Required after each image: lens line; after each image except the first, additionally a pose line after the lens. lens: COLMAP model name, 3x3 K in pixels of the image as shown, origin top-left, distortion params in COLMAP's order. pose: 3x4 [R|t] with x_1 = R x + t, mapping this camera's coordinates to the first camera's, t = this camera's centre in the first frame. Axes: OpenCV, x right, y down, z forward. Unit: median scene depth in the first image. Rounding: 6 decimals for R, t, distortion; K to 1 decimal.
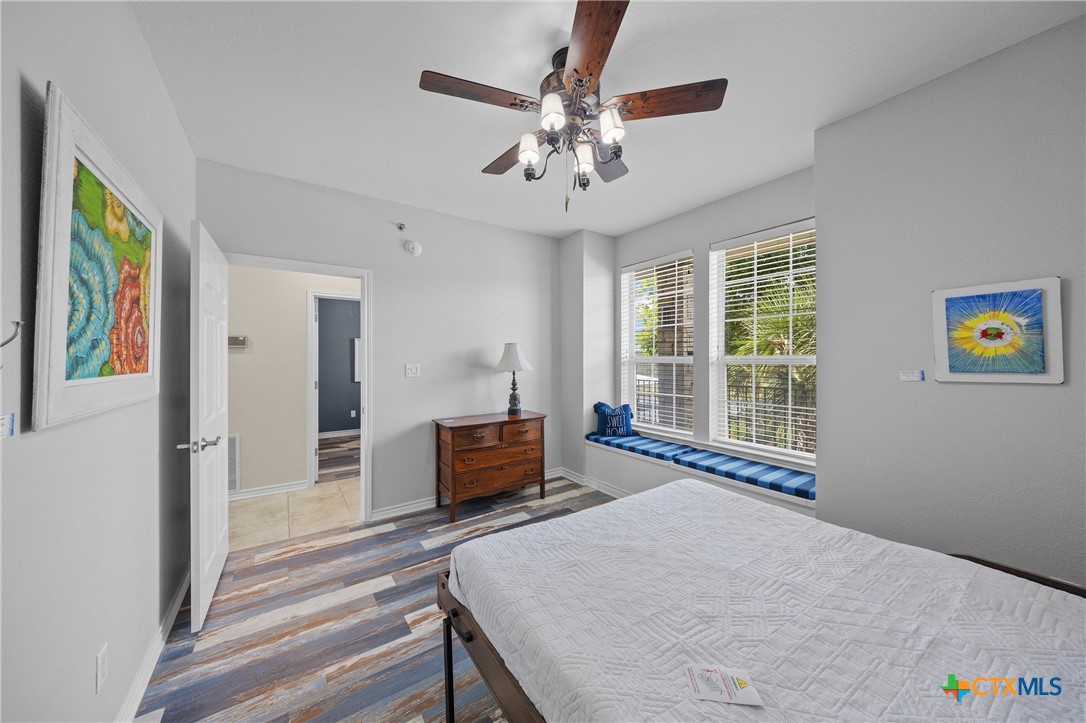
lens RADIAL K [[370.5, 0, 540.0], [0, 370.5, 360.2], [0, 0, 1]] dist [-0.009448, -0.000022]
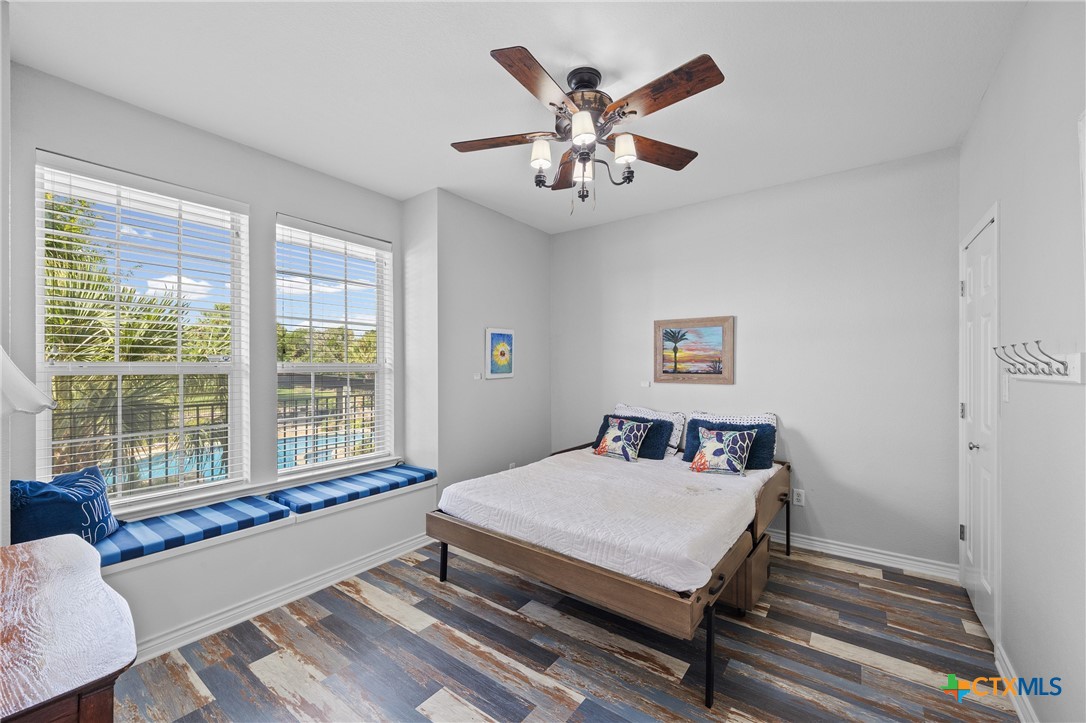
lens RADIAL K [[429.1, 0, 543.6], [0, 429.1, 366.3], [0, 0, 1]] dist [-0.000177, -0.000036]
pose [[-0.328151, 0.001389, 0.944624, -0.979260], [0.006405, 0.999979, 0.000754, -0.002892], [-0.944603, 0.006298, -0.328153, 1.436659]]
